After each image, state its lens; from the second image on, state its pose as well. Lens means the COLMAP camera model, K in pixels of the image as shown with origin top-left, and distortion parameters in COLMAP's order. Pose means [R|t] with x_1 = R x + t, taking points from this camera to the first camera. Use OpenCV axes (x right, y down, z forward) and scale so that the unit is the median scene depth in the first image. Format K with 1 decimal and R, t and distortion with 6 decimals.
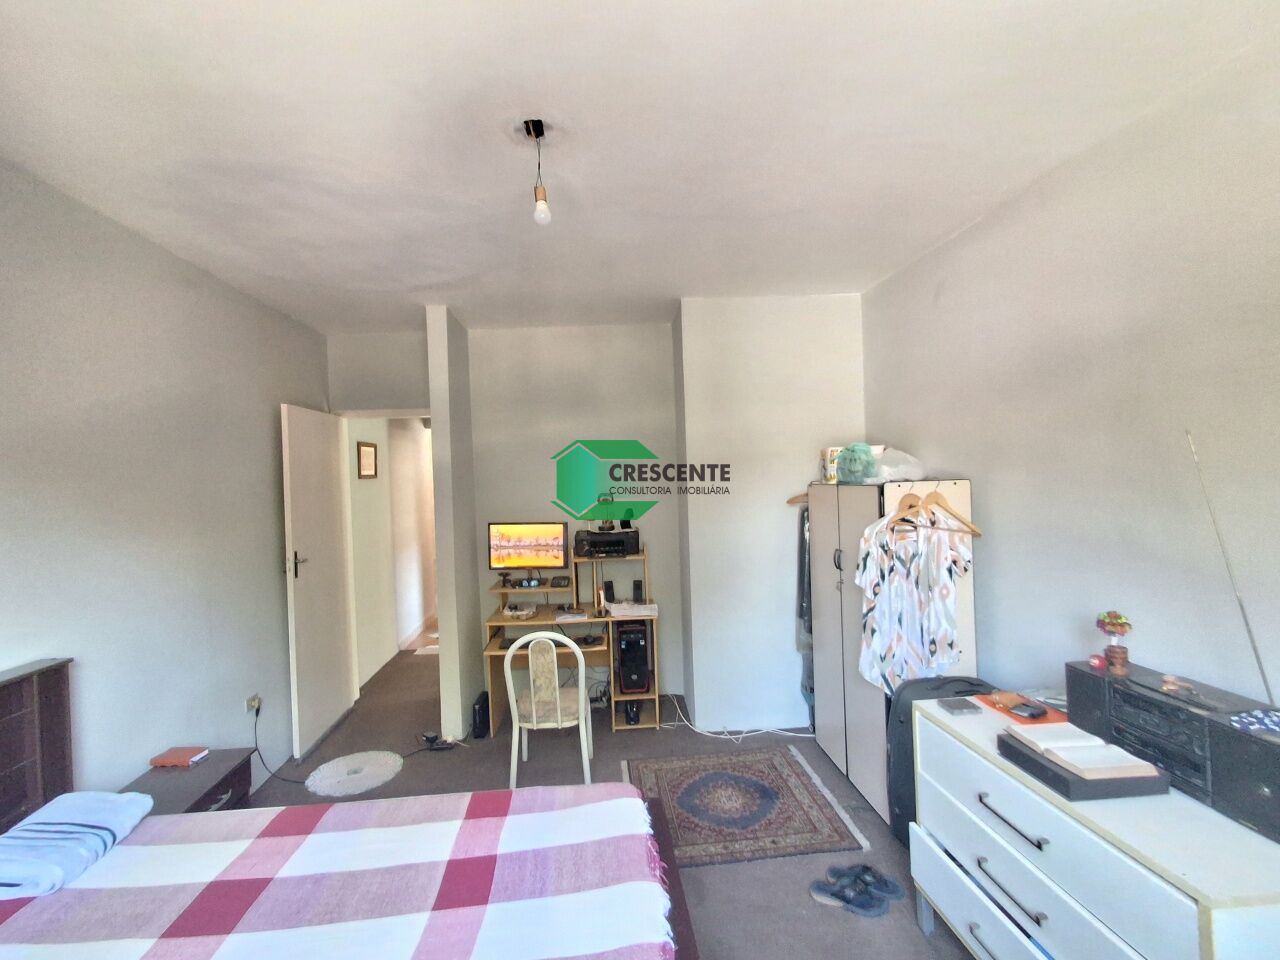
lens RADIAL K [[595.2, 0, 638.5], [0, 595.2, 481.4], [0, 0, 1]] dist [0.000739, -0.000031]
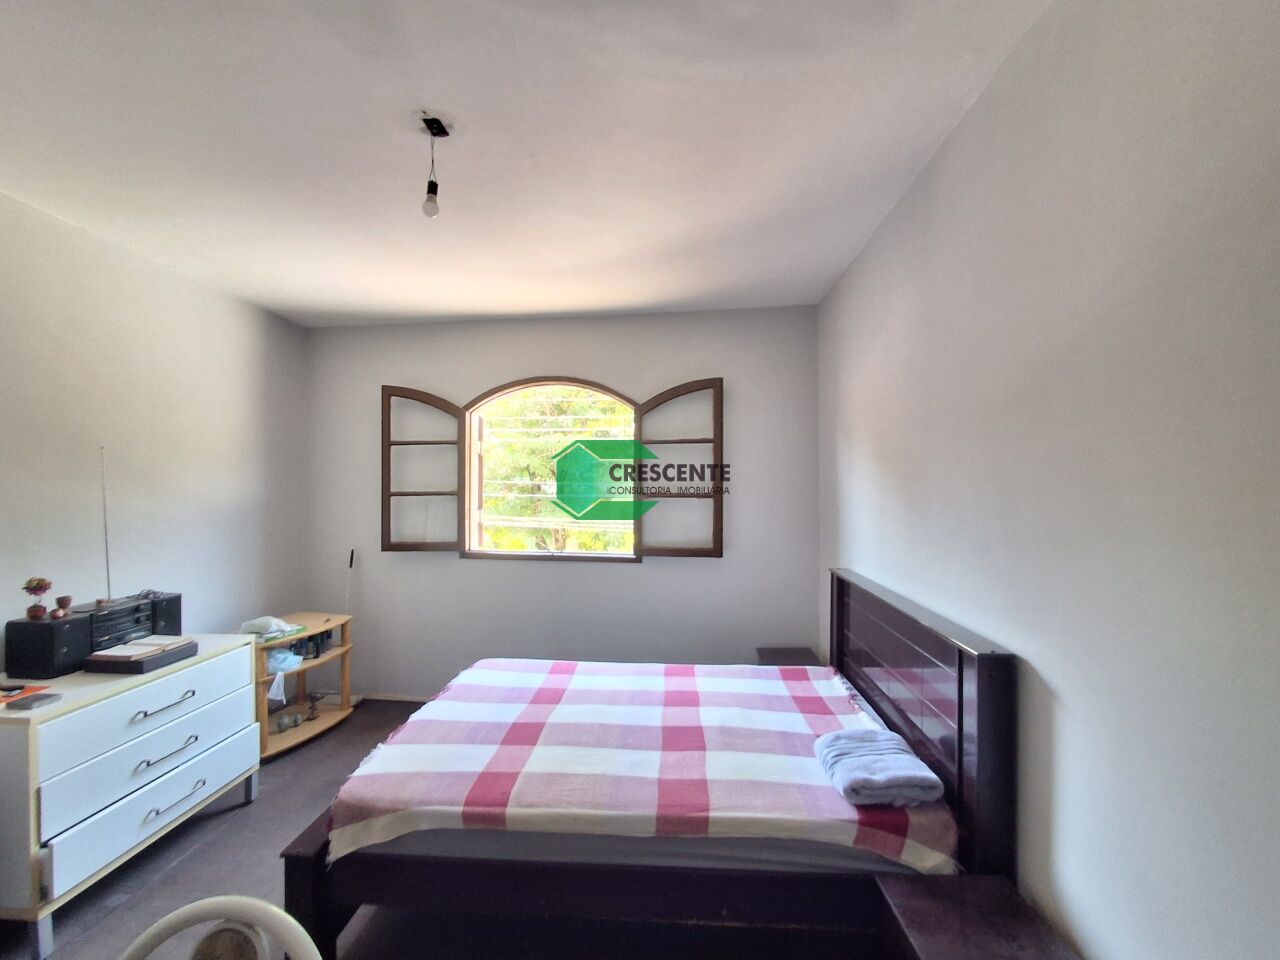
lens RADIAL K [[595.2, 0, 639.1], [0, 595.2, 481.9], [0, 0, 1]] dist [0.000739, -0.000031]
pose [[-0.987810, 0.026521, 0.153389, -0.721916], [0.027334, 0.999621, 0.003191, 0.043232], [-0.153246, 0.007345, -0.988161, 2.136673]]
